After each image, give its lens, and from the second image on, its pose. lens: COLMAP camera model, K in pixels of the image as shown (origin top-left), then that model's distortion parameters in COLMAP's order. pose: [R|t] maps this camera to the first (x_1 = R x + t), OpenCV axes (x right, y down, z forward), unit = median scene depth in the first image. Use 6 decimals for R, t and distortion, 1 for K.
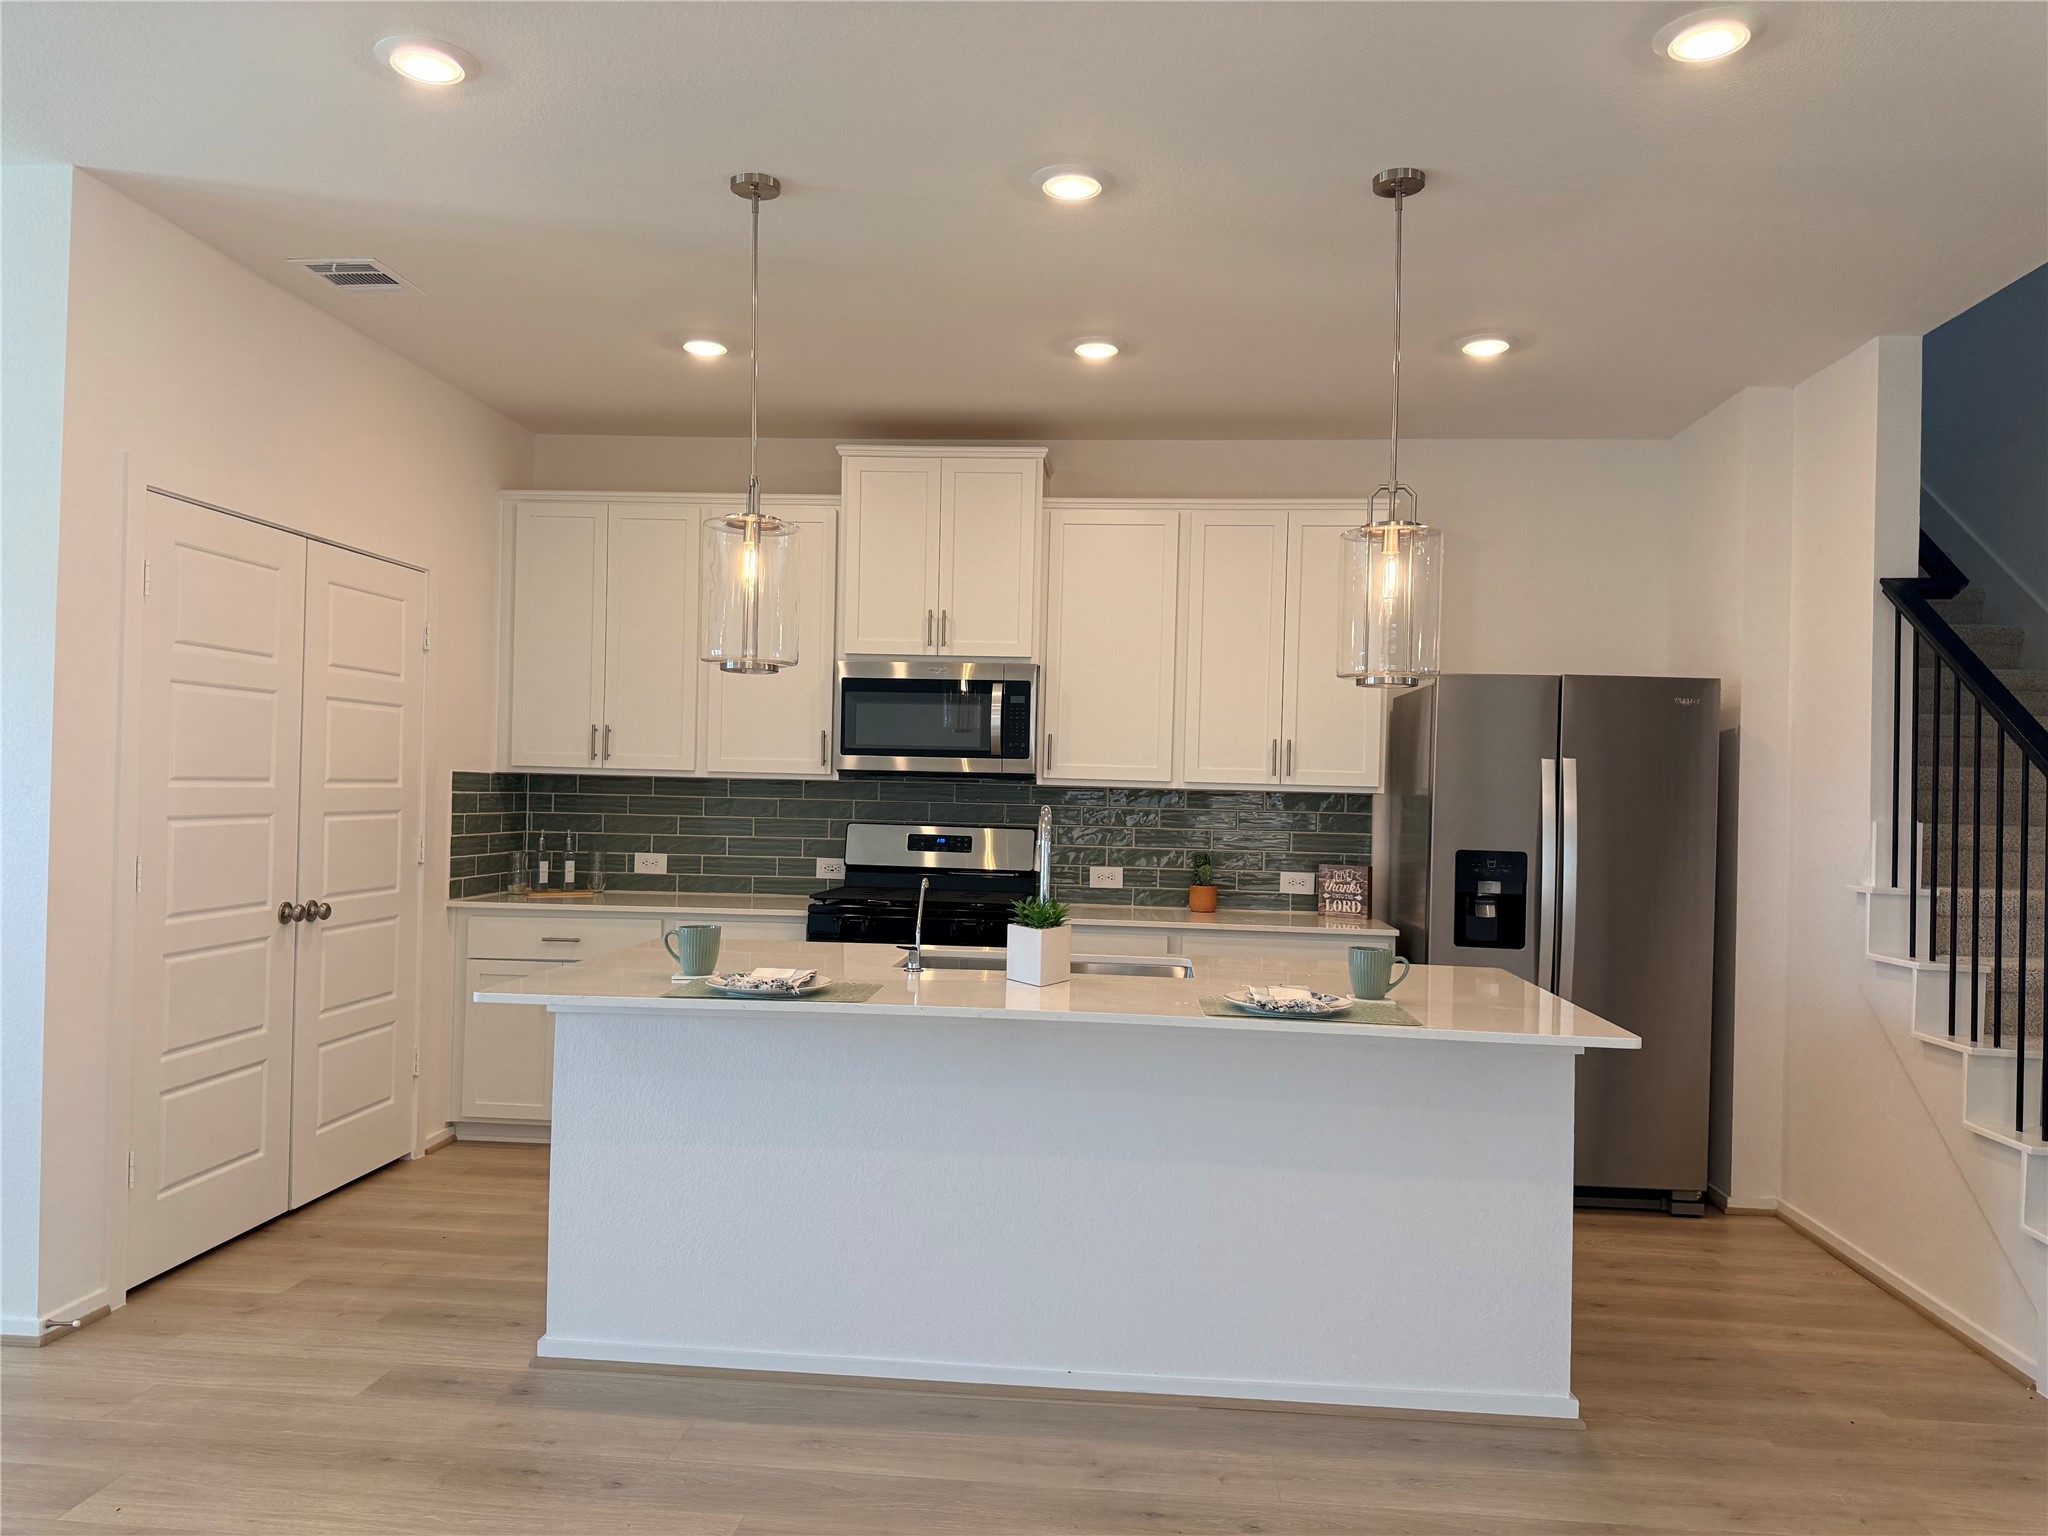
lens RADIAL K [[1449.7, 0, 1019.3], [0, 1449.7, 780.5], [0, 0, 1]] dist [0.060353, -0.077352]
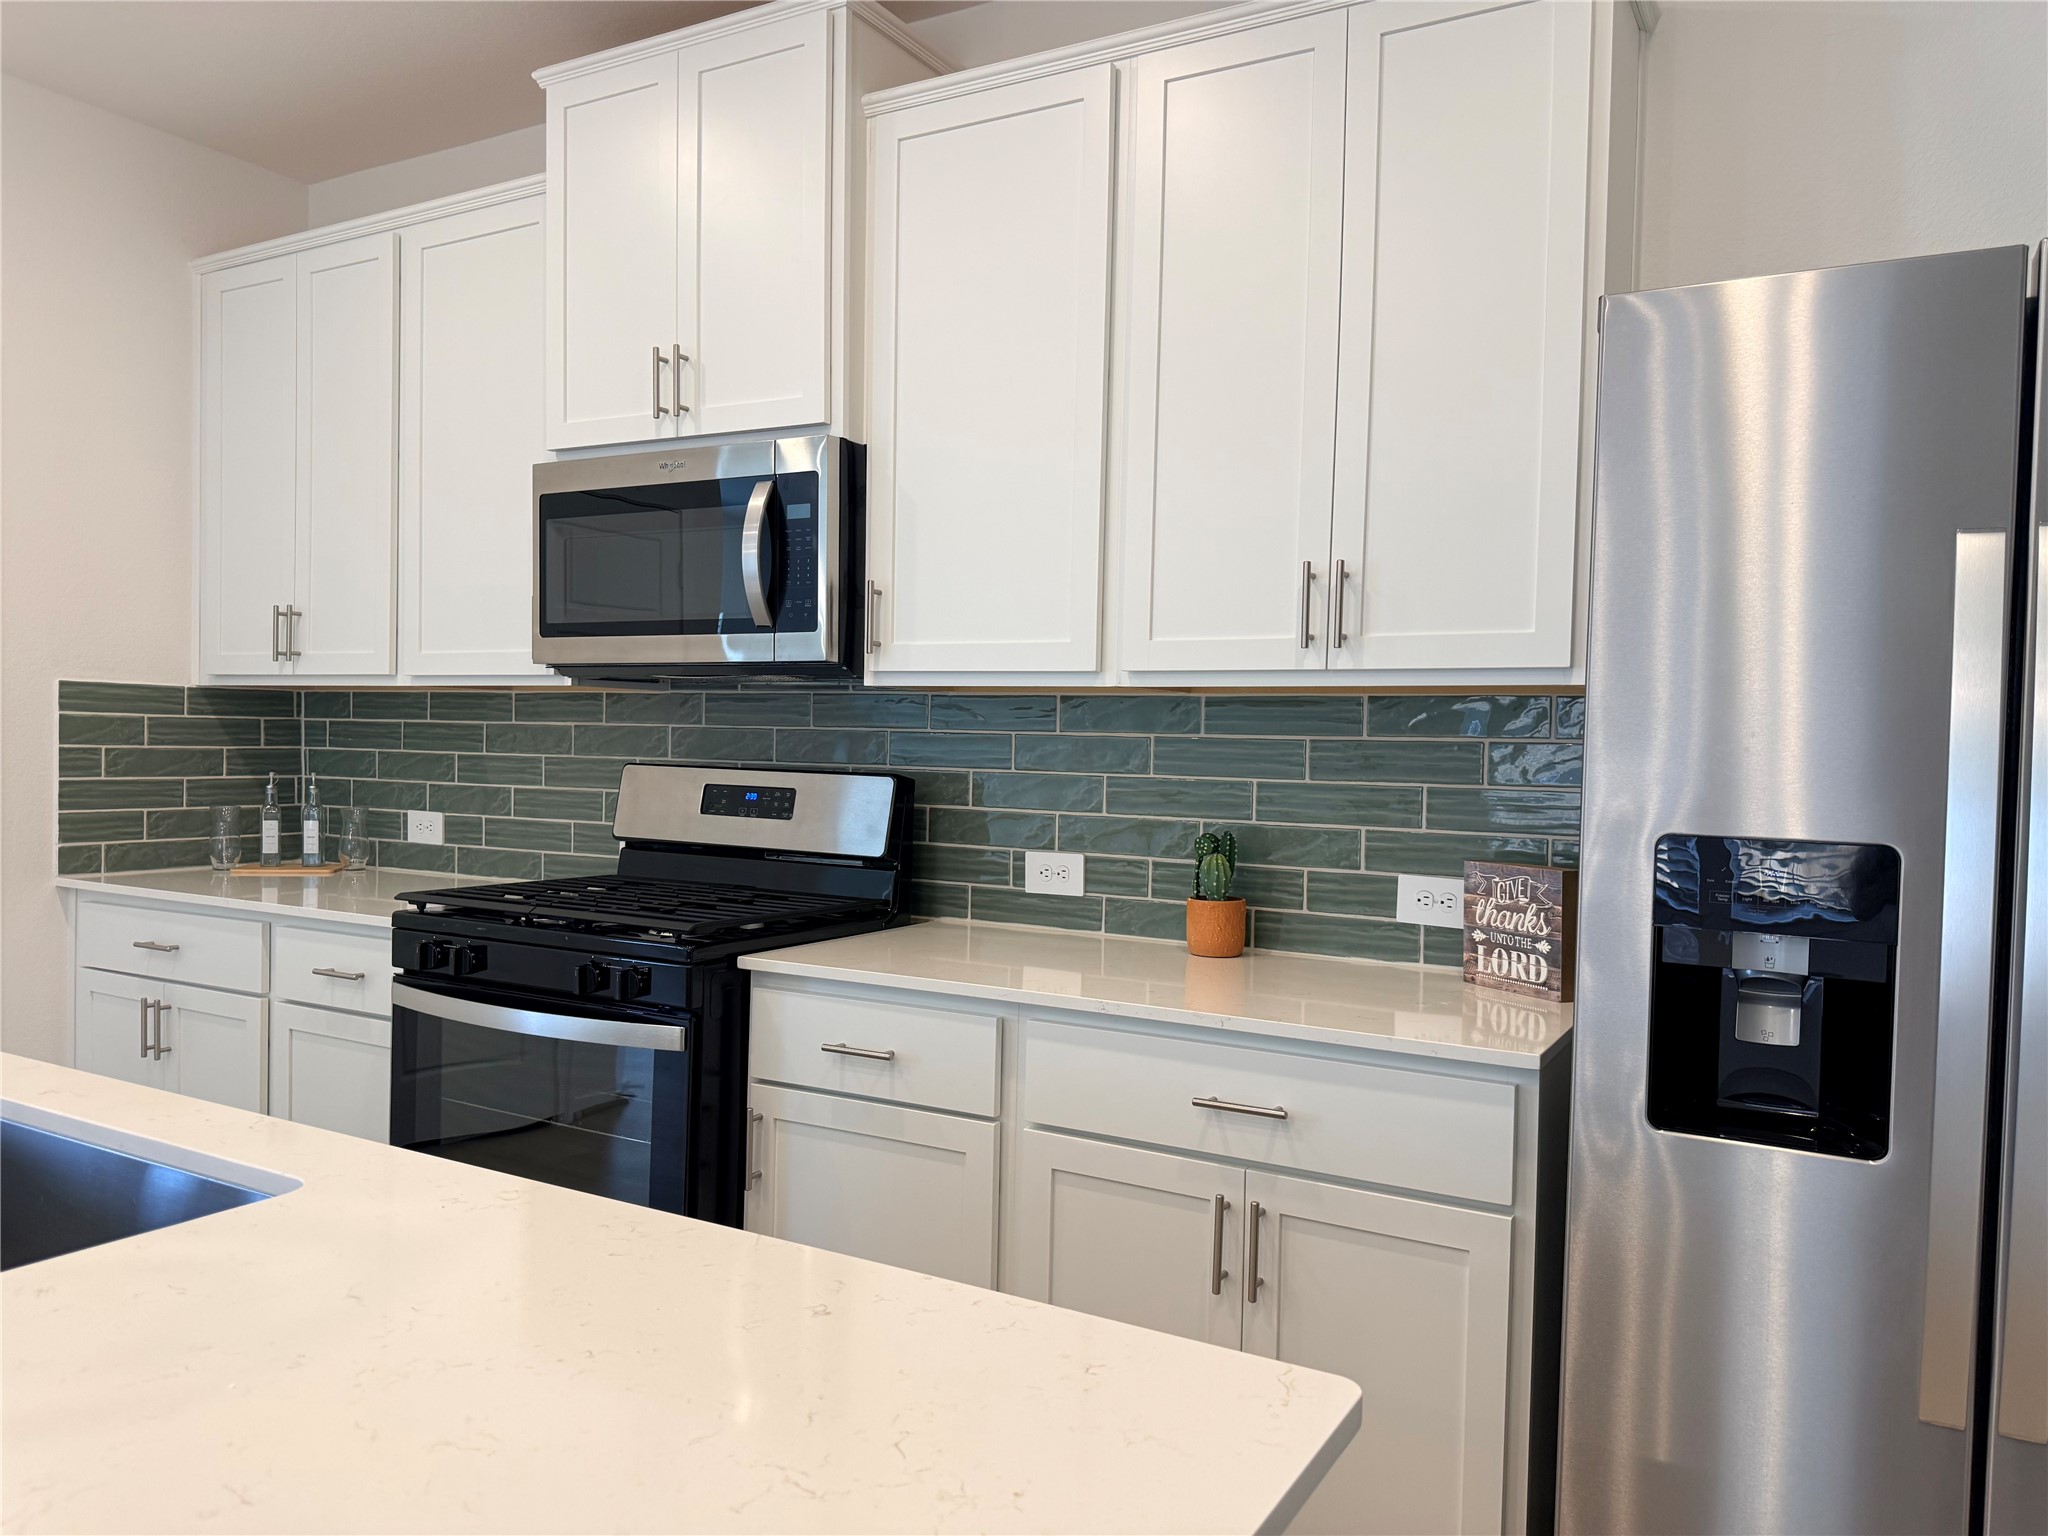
lens RADIAL K [[1449.7, 0, 1011.7], [0, 1449.7, 778.0], [0, 0, 1]] dist [0.060353, -0.077352]
pose [[0.905850, 0.005067, -0.423568, 0.277577], [0.004713, 0.999746, 0.022039, 0.024710], [0.423572, -0.021960, 0.905596, 0.583295]]
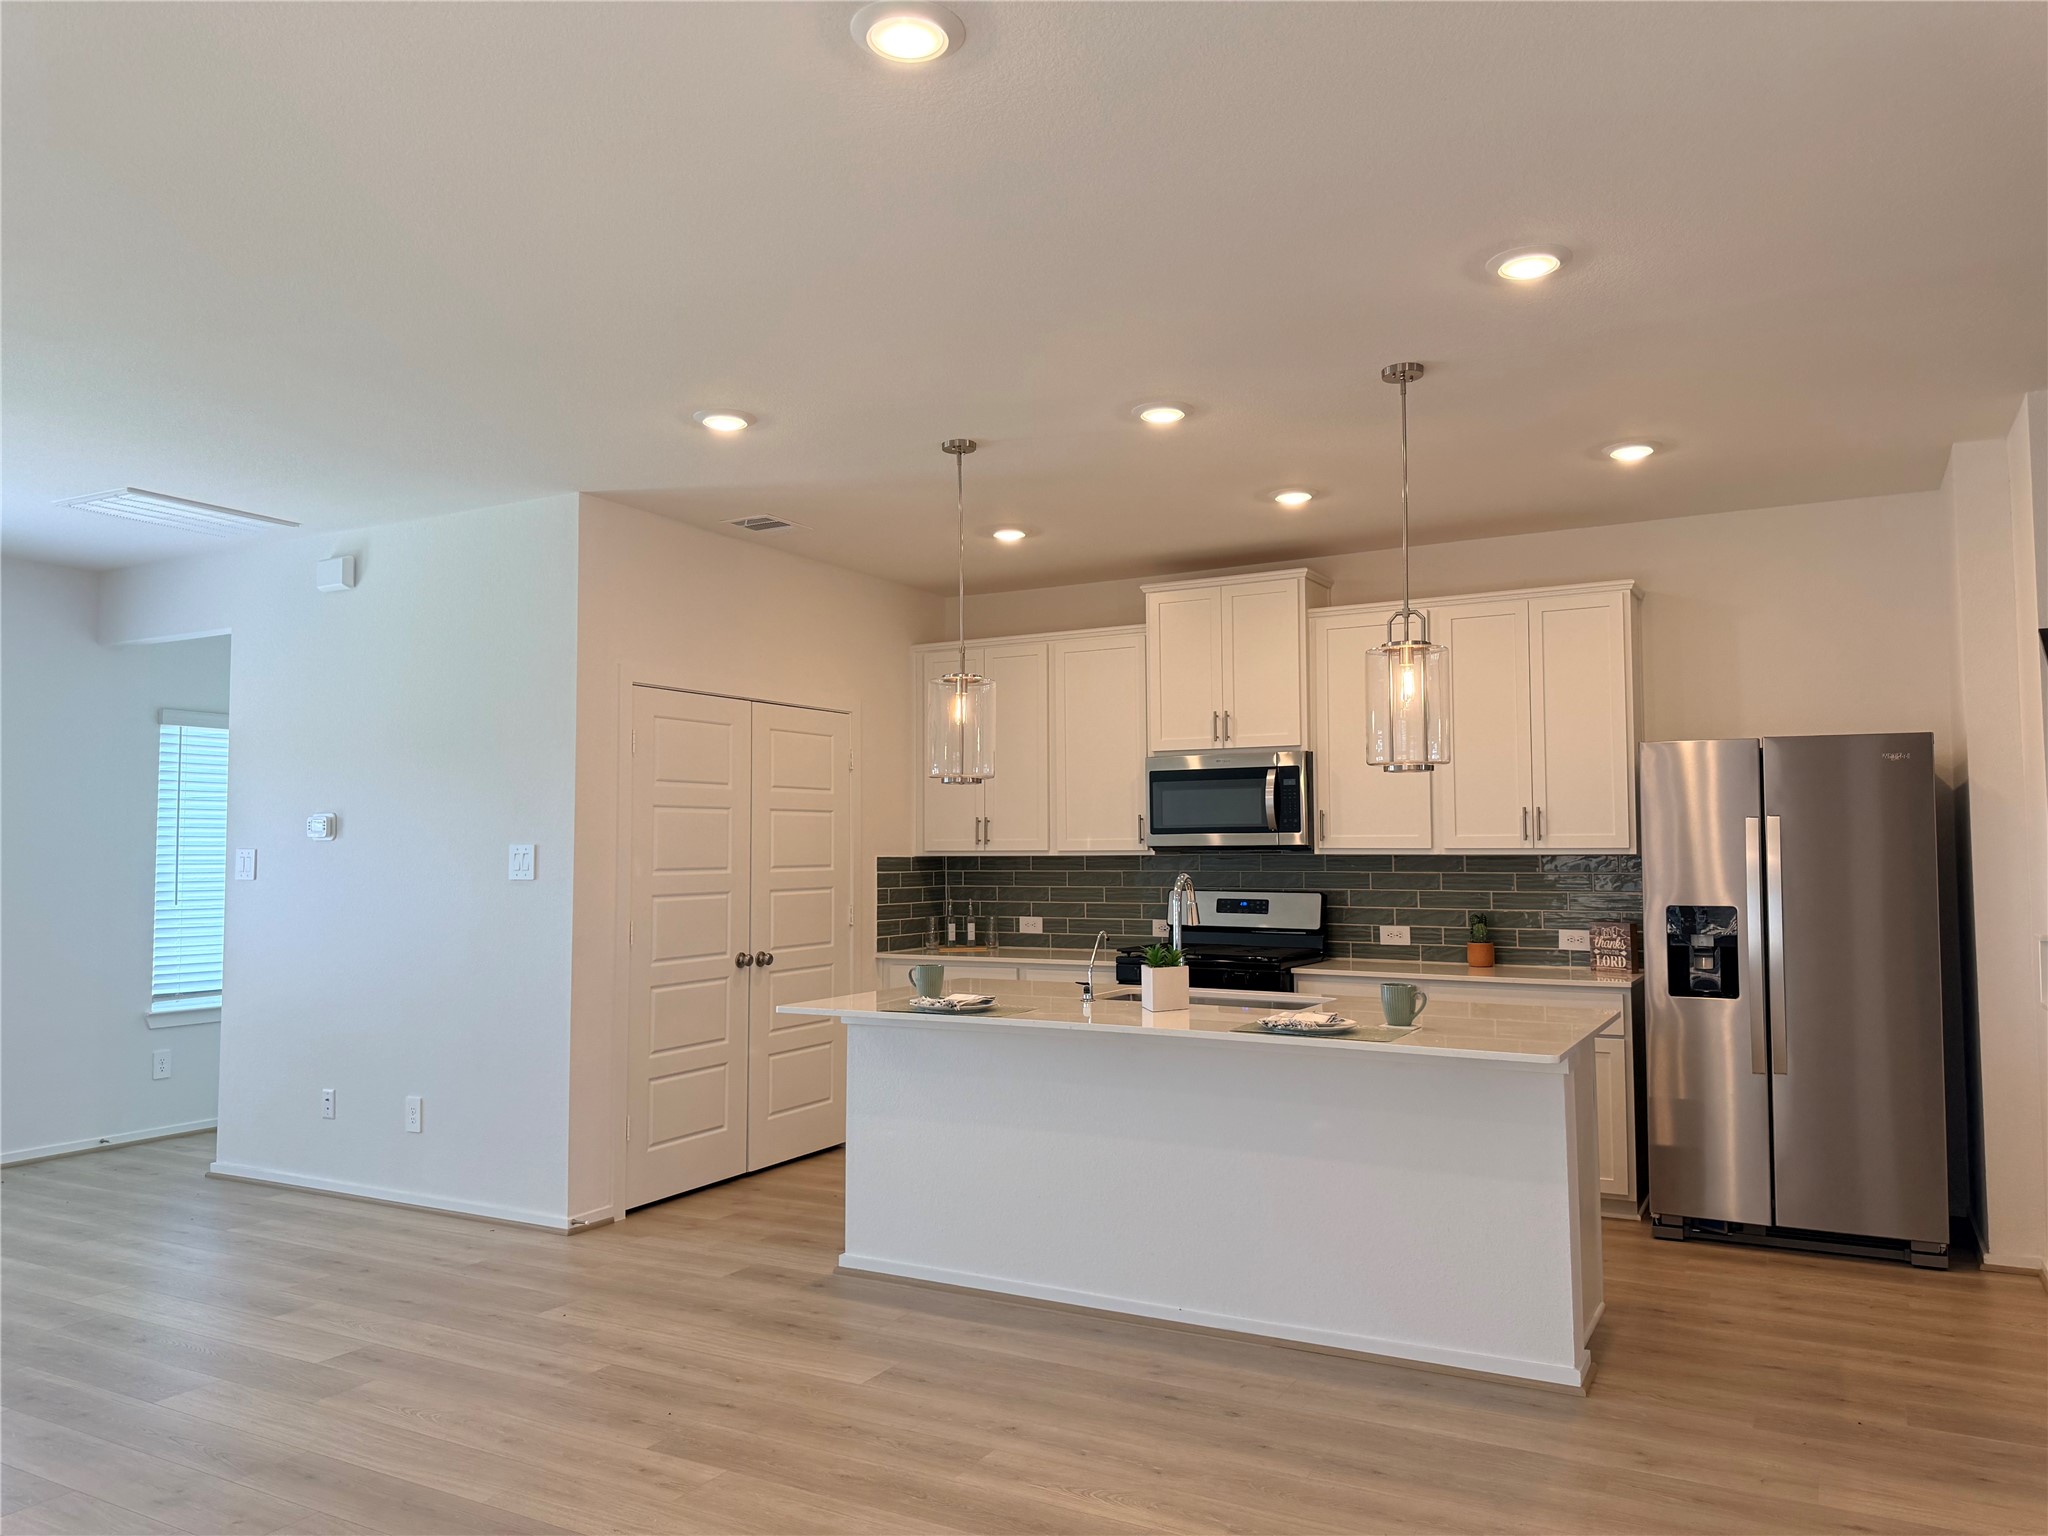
lens RADIAL K [[1449.7, 0, 1027.9], [0, 1449.7, 752.0], [0, 0, 1]] dist [0.060353, -0.077352]
pose [[0.913793, -0.057188, -0.402134, 0.279879], [0.029759, 0.996804, -0.074134, 0.000732], [0.405089, 0.055776, 0.912574, -0.164675]]
